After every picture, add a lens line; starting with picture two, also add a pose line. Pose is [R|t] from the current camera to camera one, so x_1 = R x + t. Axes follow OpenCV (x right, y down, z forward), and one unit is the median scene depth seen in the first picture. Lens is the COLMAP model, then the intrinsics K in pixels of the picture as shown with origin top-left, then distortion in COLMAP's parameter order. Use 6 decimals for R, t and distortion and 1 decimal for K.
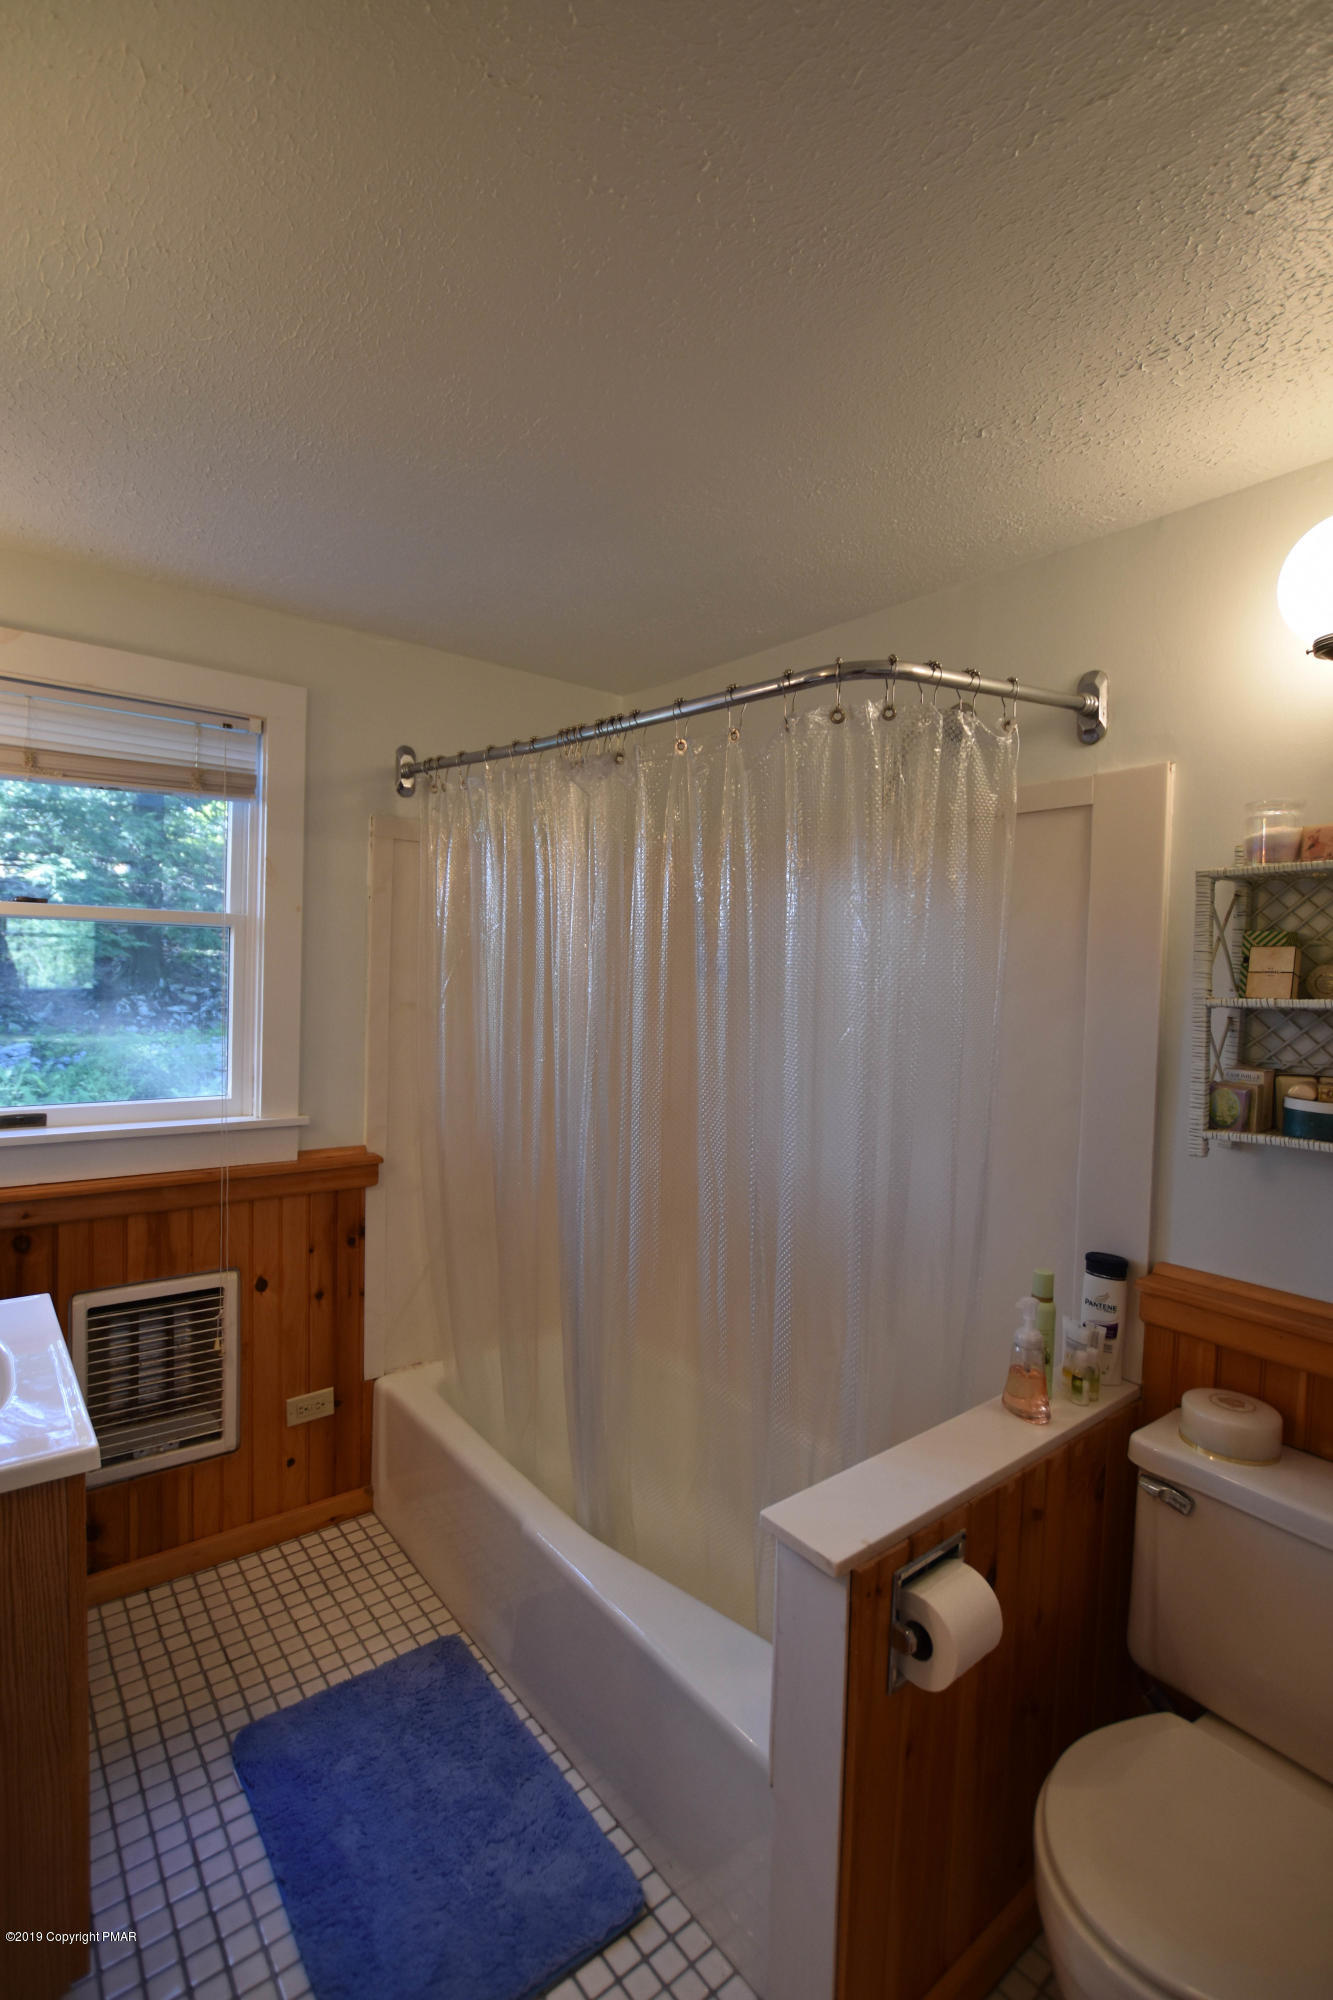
lens RADIAL K [[910.4, 0, 666.5], [0, 910.4, 1000.0], [0, 0, 1]] dist [-0.027093, -0.000008]
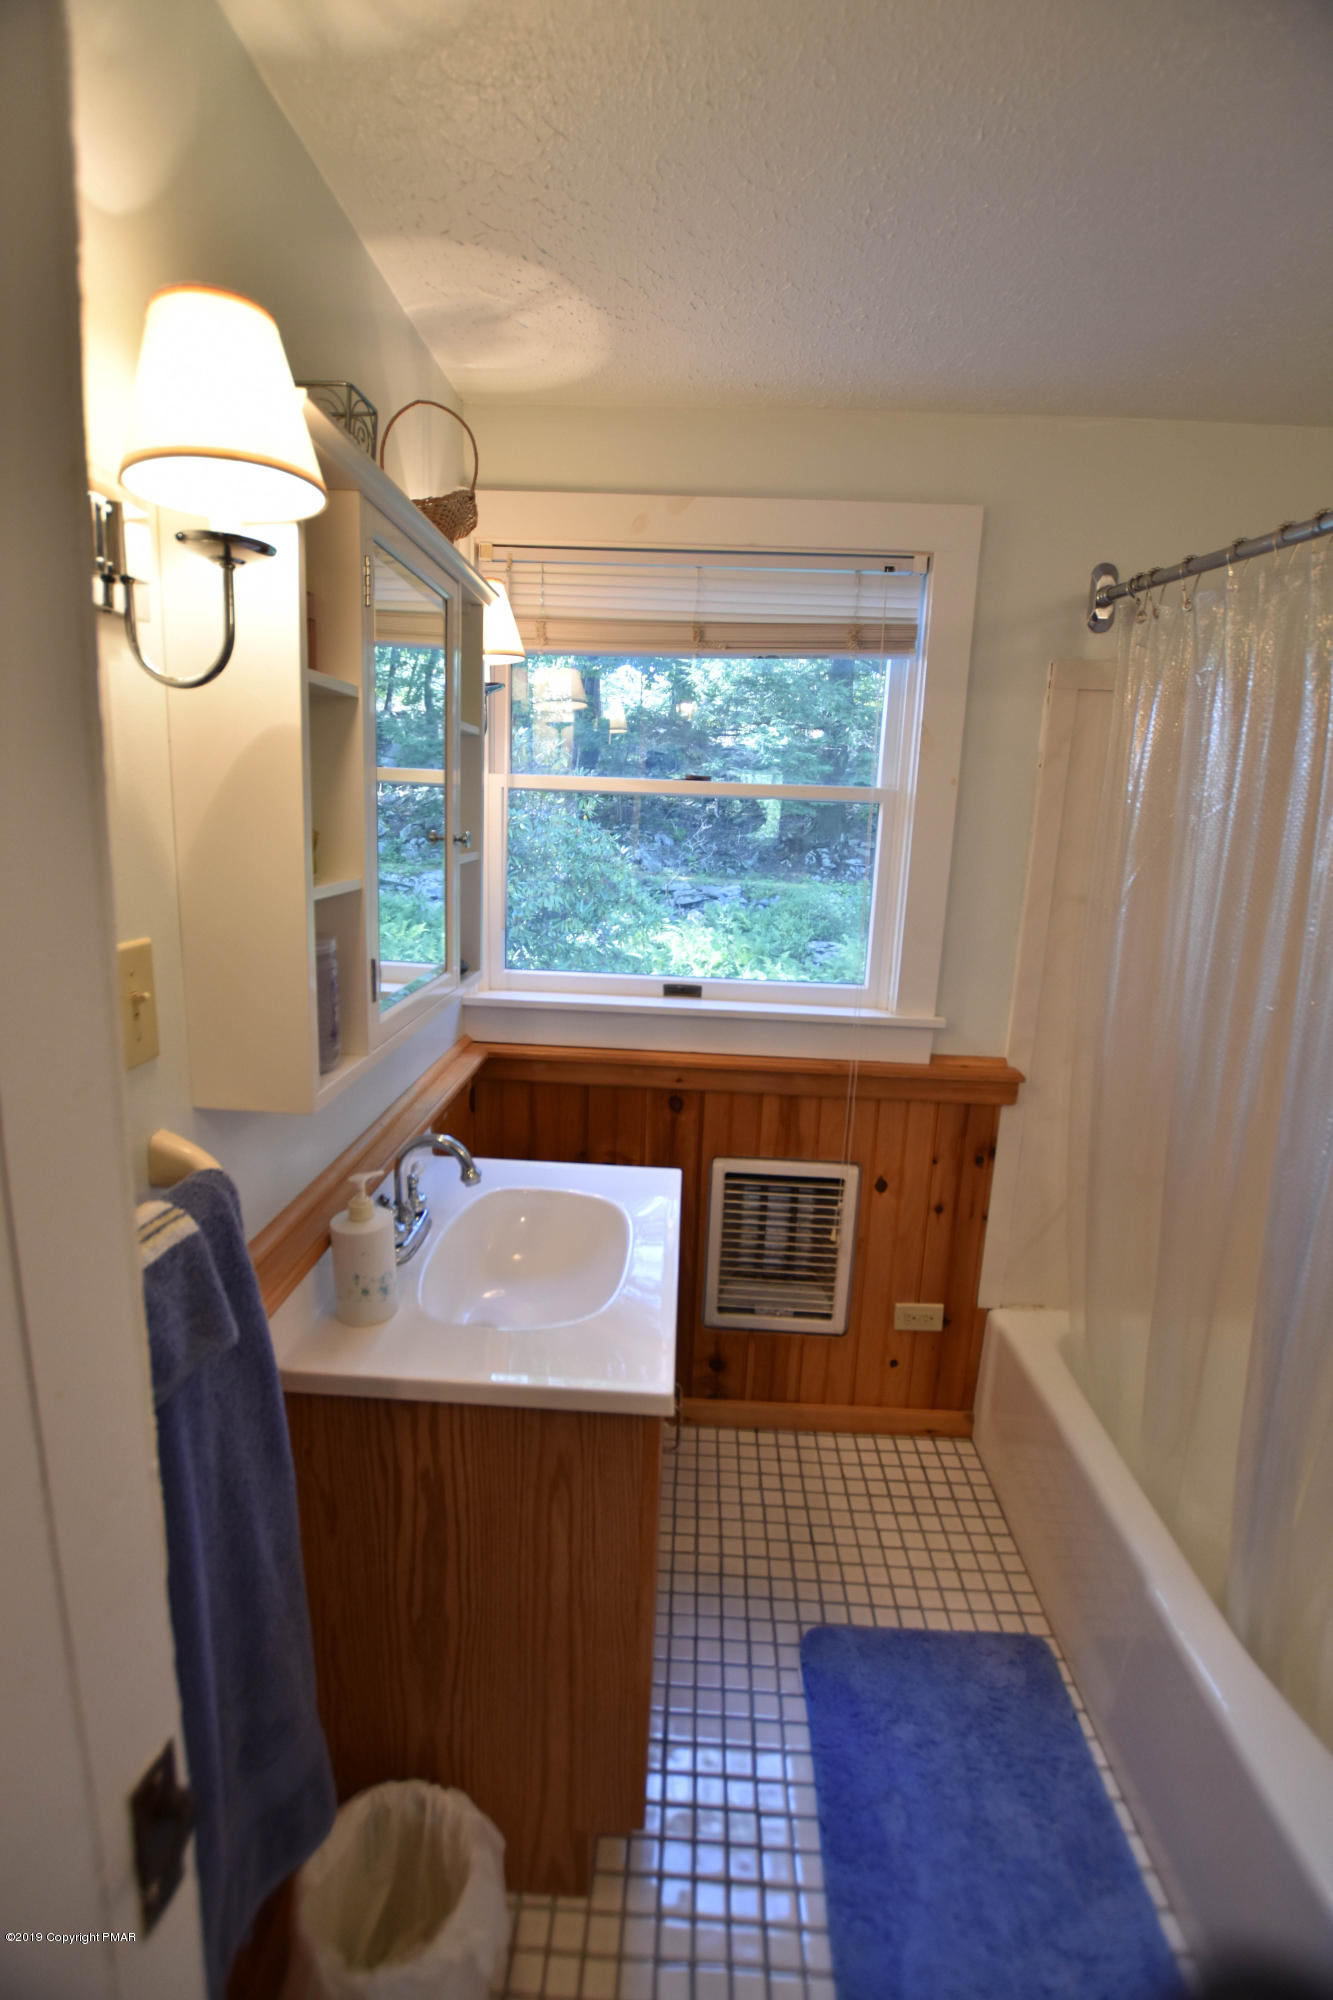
lens RADIAL K [[896.9, 0, 666.5], [0, 896.9, 1000.0], [0, 0, 1]] dist [-0.024962, -0.000546]
pose [[0.764278, 0.134258, -0.630757, -0.052284], [-0.034393, 0.985183, 0.168024, -0.030351], [0.643969, -0.106724, 0.757571, 0.160830]]
